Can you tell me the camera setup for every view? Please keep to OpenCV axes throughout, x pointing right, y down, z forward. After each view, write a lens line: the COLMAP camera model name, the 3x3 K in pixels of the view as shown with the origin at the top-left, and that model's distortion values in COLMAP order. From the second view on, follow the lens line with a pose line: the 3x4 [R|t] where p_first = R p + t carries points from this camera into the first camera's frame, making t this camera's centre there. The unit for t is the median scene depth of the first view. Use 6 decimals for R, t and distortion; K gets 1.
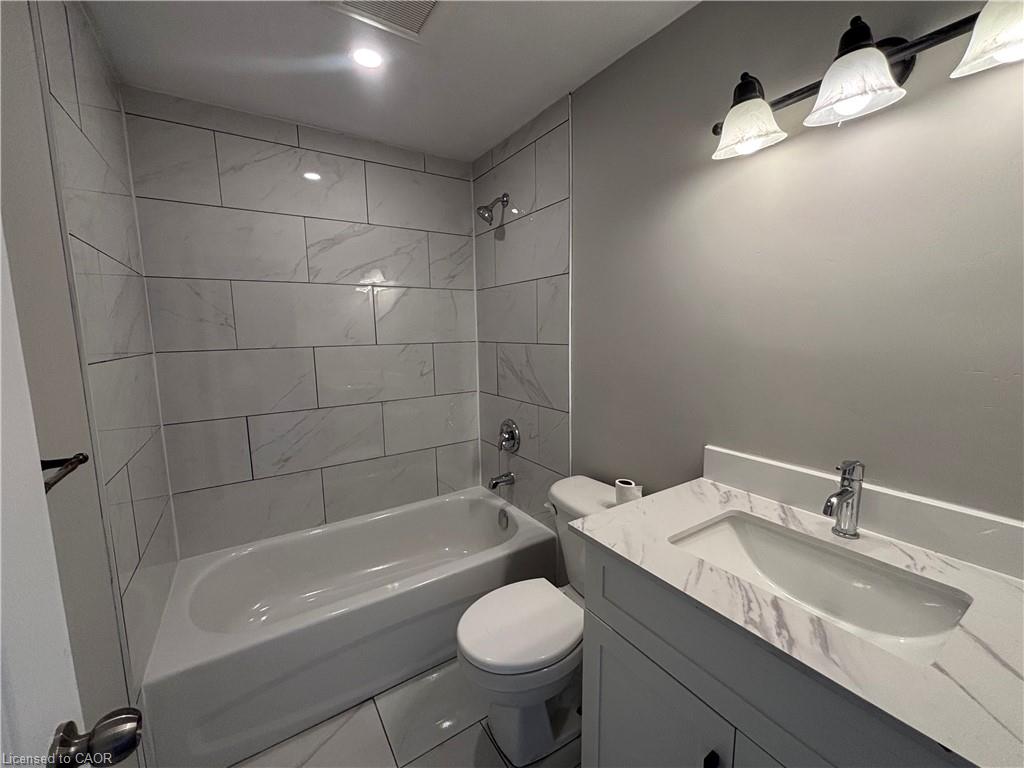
lens RADIAL K [[411.2, 0, 512.0], [0, 411.2, 384.0], [0, 0, 1]] dist [0.001426, -0.000569]
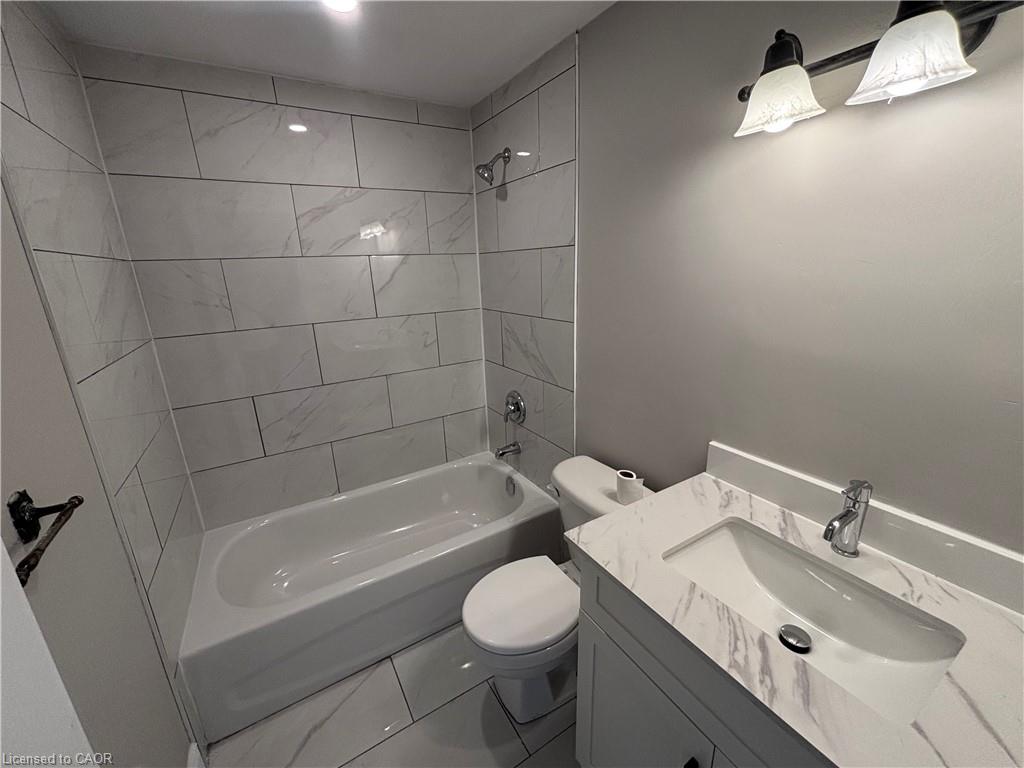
lens RADIAL K [[411.2, 0, 512.0], [0, 411.2, 384.0], [0, 0, 1]] dist [0.001426, -0.000569]
pose [[0.999373, -0.007938, -0.034499, 0.030989], [0.013011, 0.988691, 0.149404, -0.116438], [0.032923, -0.149759, 0.988174, 0.036232]]
